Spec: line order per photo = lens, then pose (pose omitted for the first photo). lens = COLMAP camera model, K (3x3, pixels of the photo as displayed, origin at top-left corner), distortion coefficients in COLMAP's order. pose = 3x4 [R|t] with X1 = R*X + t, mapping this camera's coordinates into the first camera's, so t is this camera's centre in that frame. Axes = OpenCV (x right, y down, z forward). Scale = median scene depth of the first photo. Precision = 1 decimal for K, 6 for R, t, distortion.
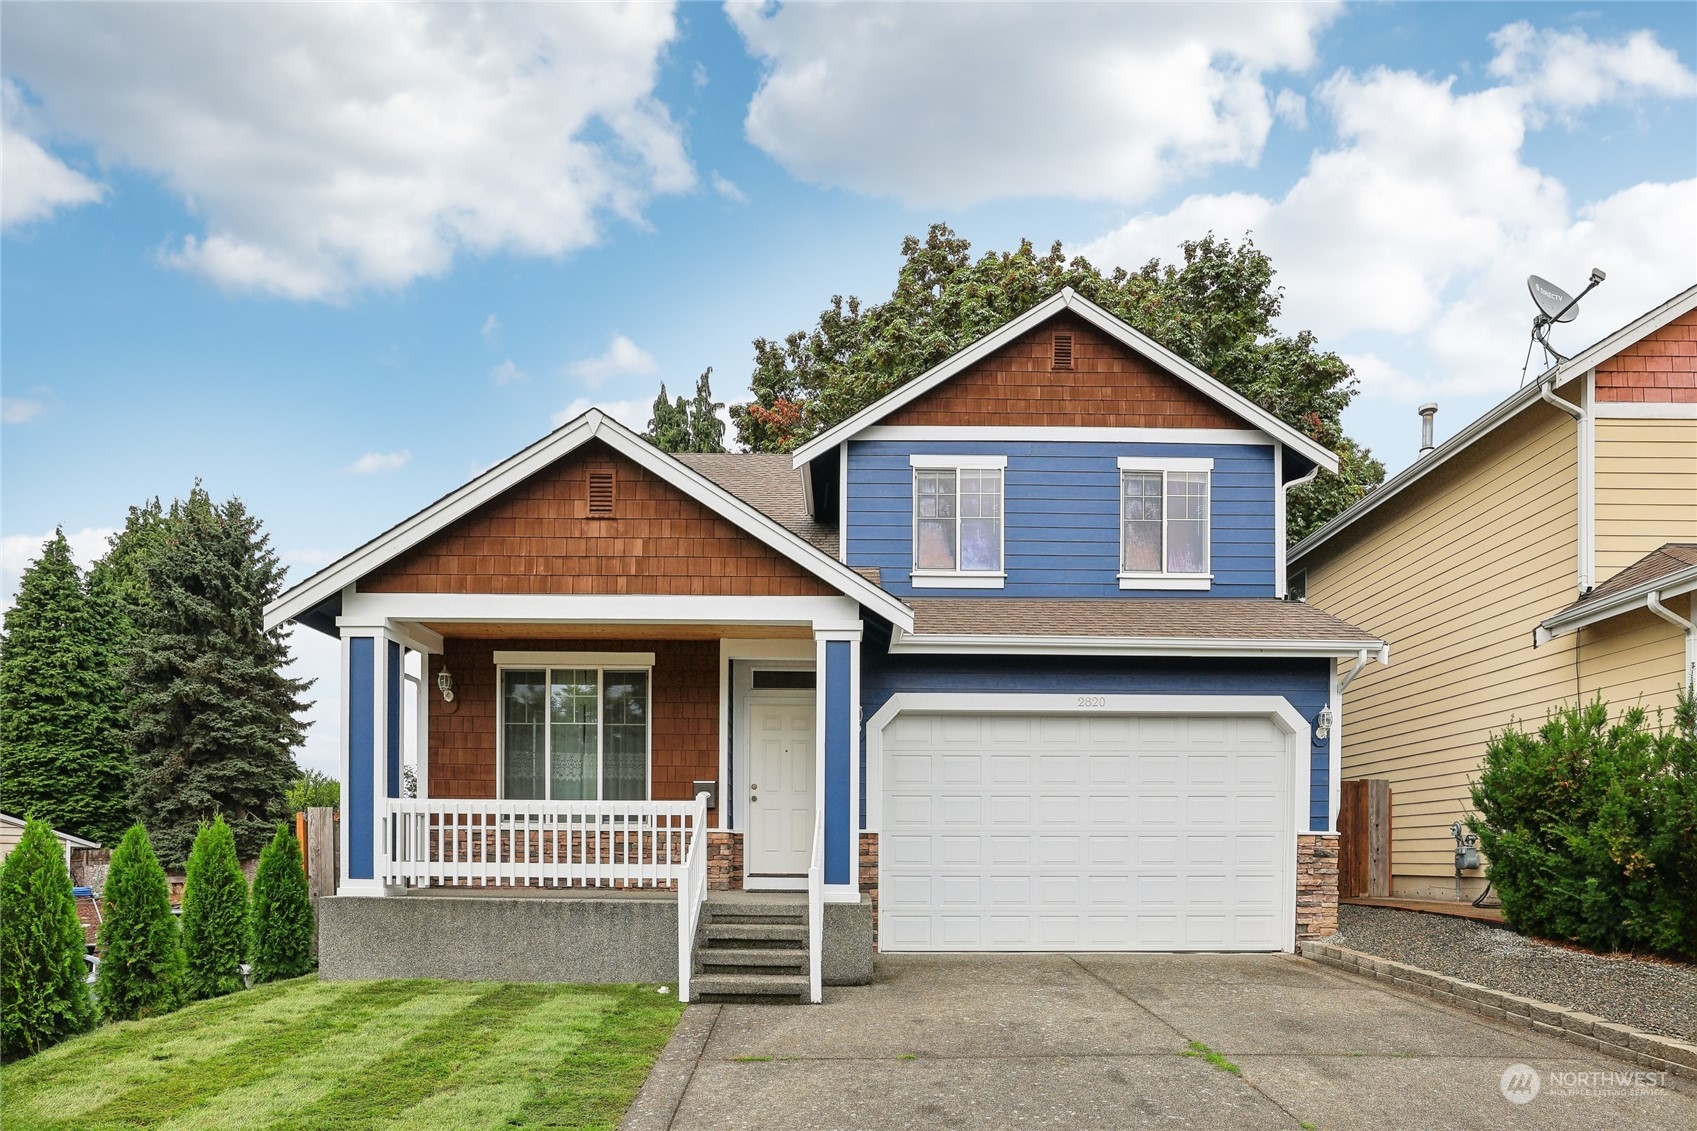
lens RADIAL K [[923.6, 0, 851.8], [0, 923.6, 672.2], [0, 0, 1]] dist [-0.002712, 0.001569]
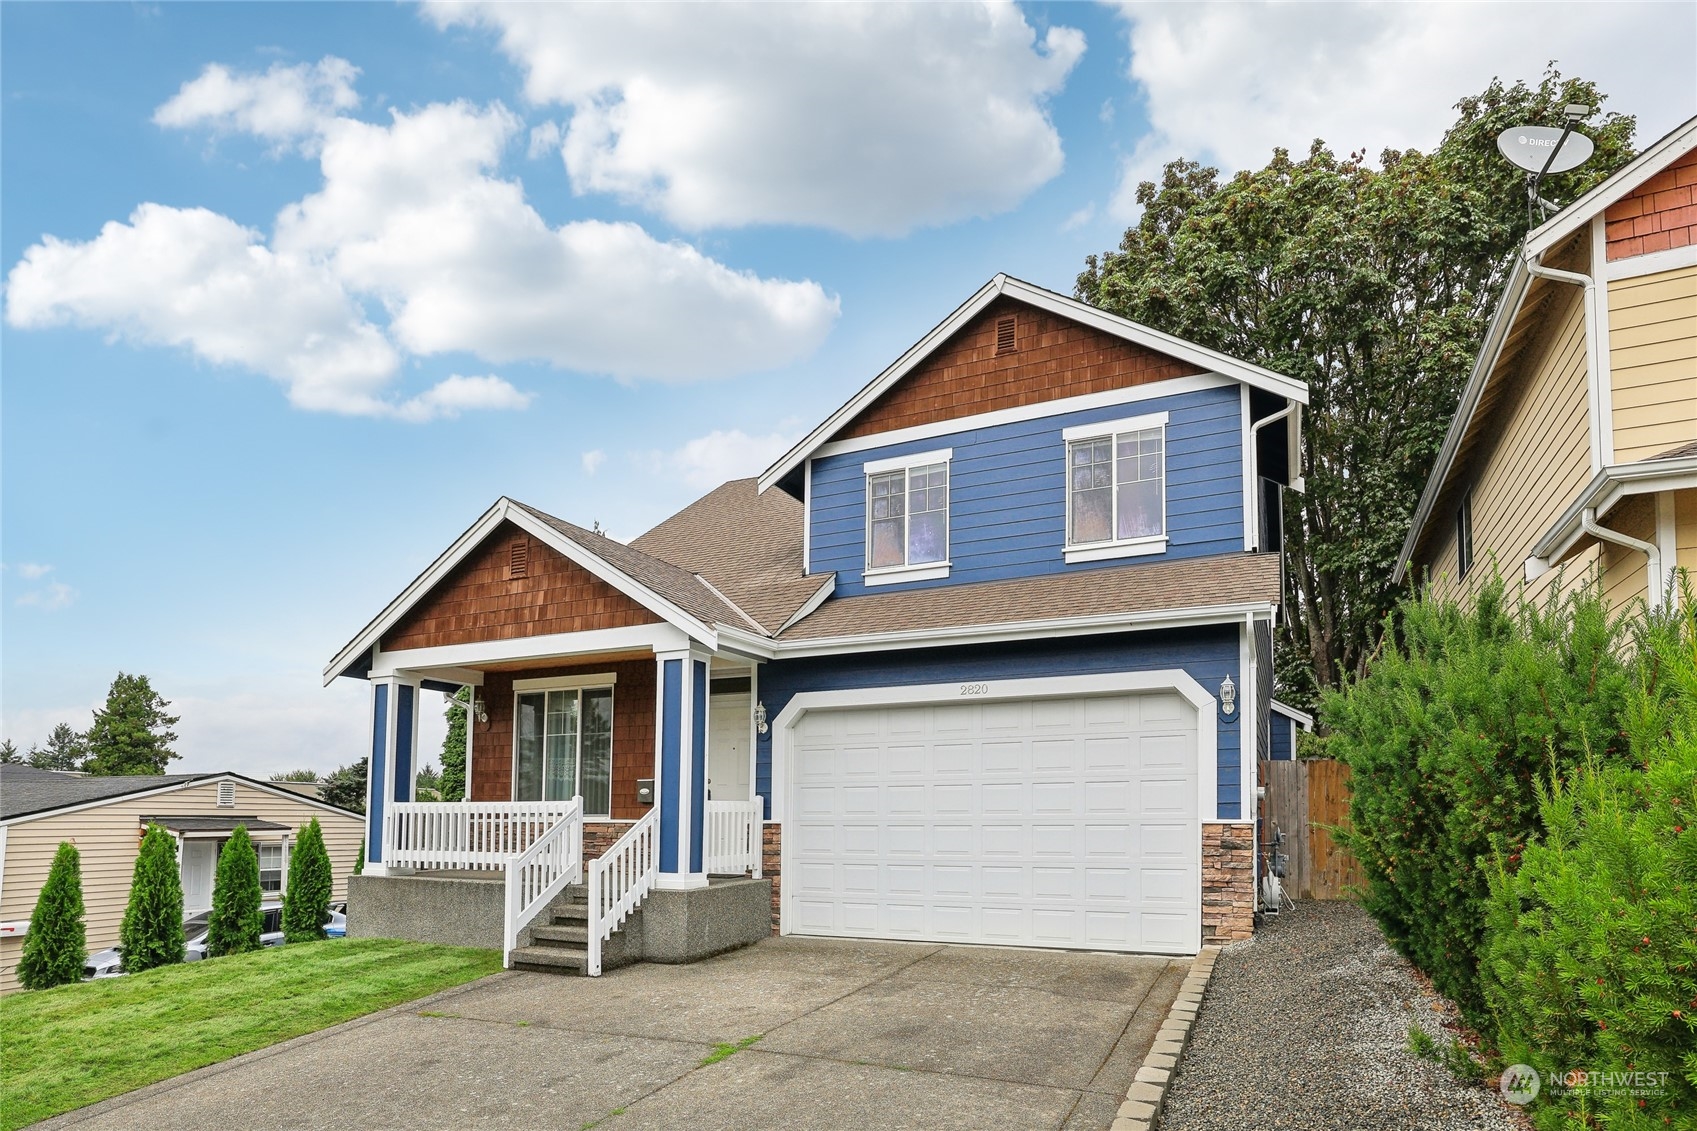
lens RADIAL K [[921.1, 0, 848.5], [0, 921.1, 565.5], [0, 0, 1]] dist [-0.001913, -0.001451]
pose [[0.901273, -0.119582, -0.416421, 0.565011], [0.087088, 0.991540, -0.096248, -0.016806], [0.424408, 0.050481, 0.904063, 0.027069]]
